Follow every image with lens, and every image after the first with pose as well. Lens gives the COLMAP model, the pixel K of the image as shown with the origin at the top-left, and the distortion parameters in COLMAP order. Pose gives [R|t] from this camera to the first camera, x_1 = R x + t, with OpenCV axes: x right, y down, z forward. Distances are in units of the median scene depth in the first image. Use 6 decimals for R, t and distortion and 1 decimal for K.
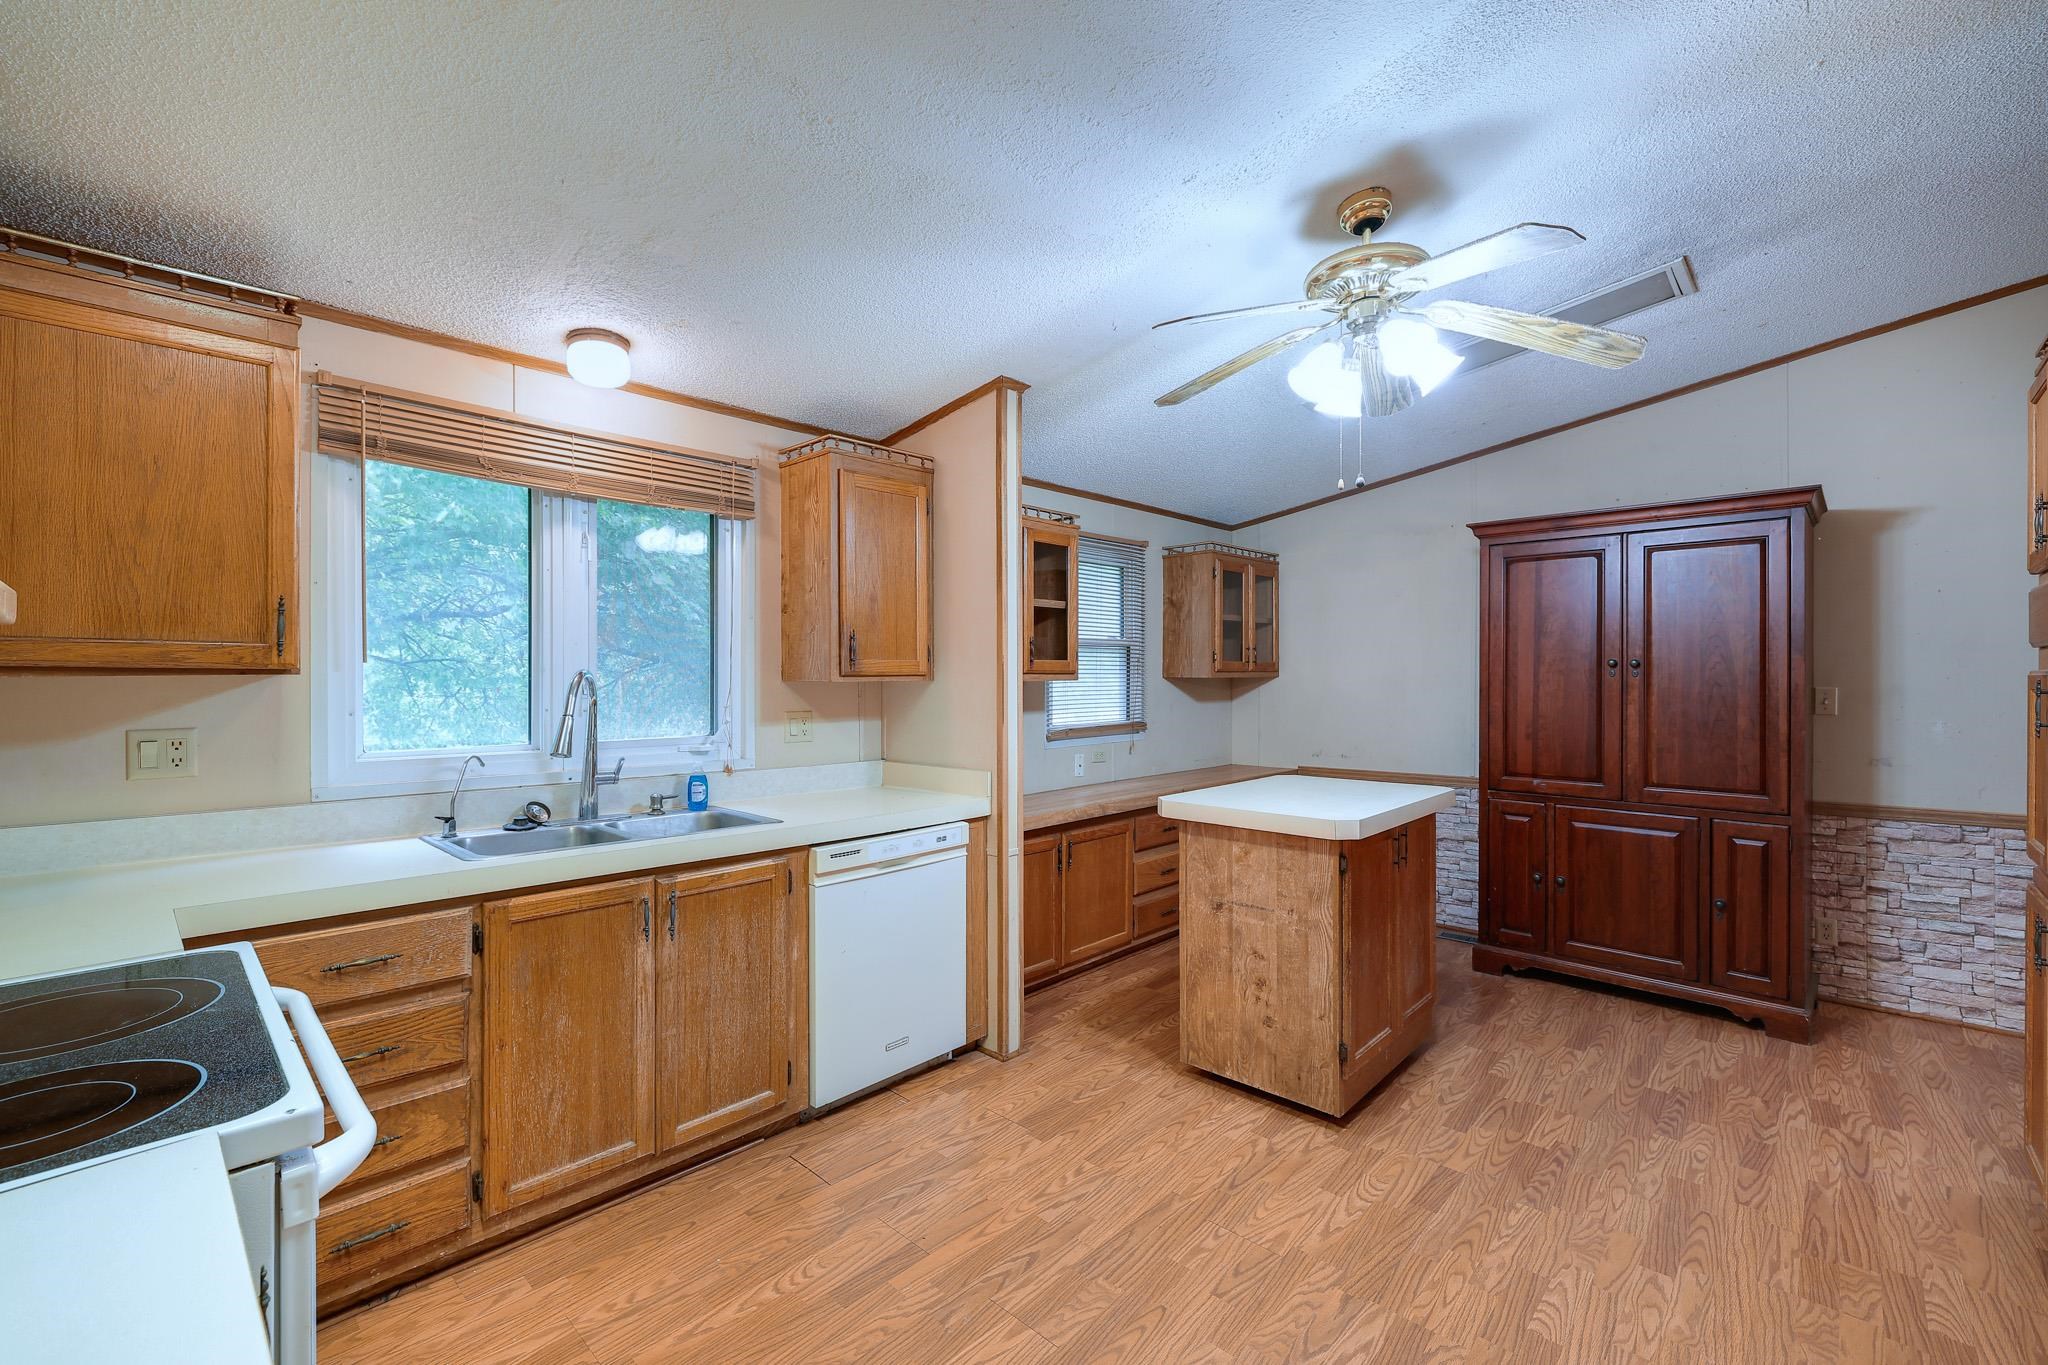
lens RADIAL K [[902.1, 0, 987.9], [0, 902.1, 681.5], [0, 0, 1]] dist [-0.000048, 0.000008]
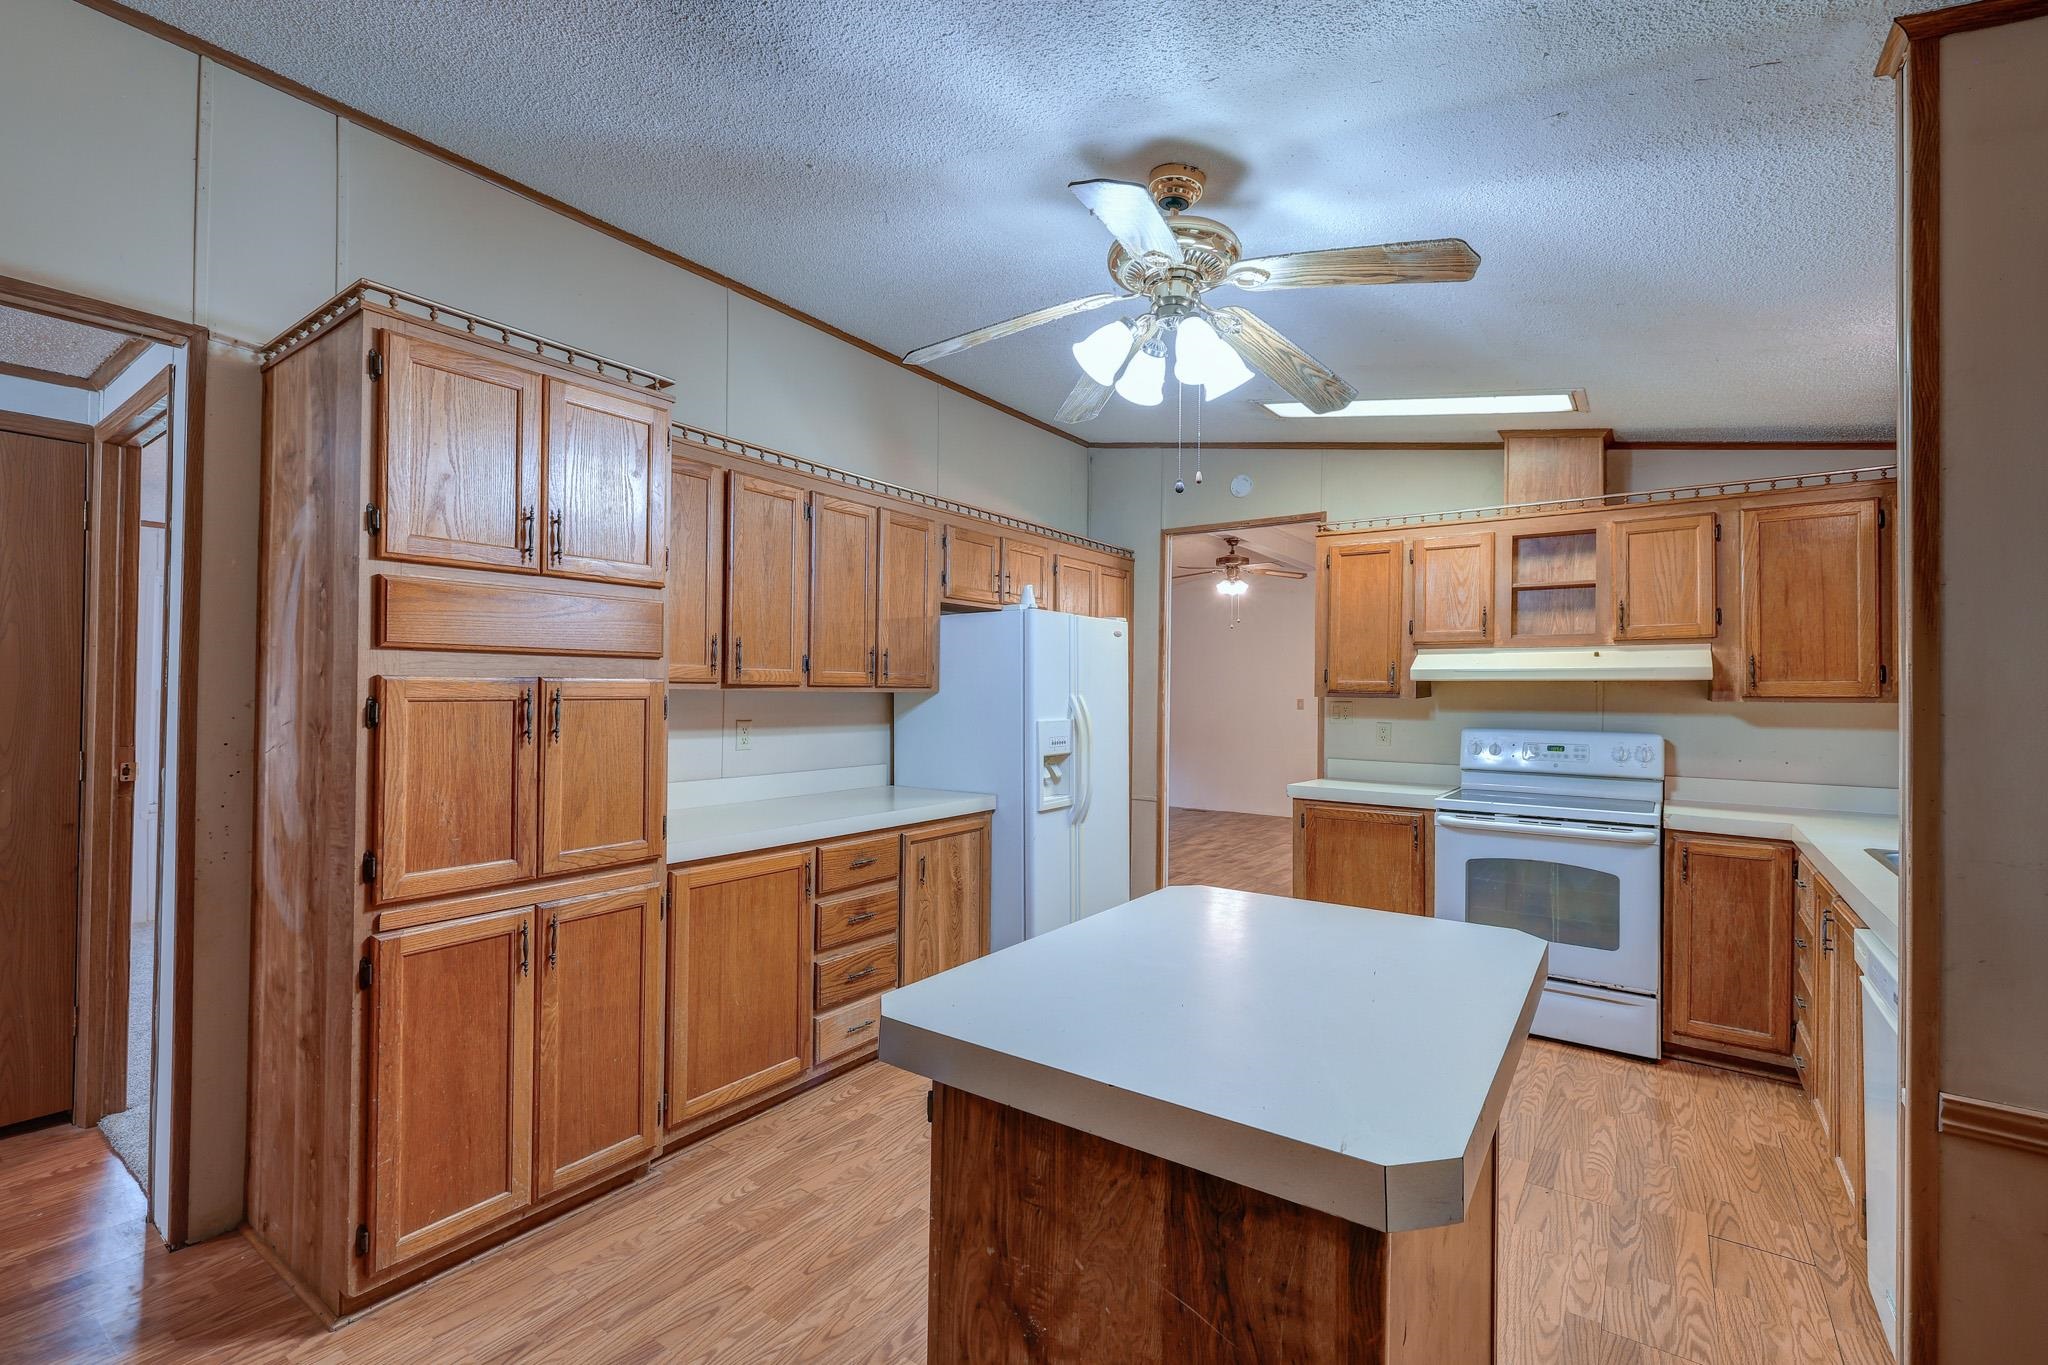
lens RADIAL K [[902.1, 0, 987.9], [0, 902.1, 681.5], [0, 0, 1]] dist [-0.000048, 0.000008]
pose [[-0.993113, -0.013906, -0.116330, 0.467894], [-0.013077, 0.999883, -0.007888, -0.004559], [0.116427, -0.006312, -0.993179, 1.247345]]
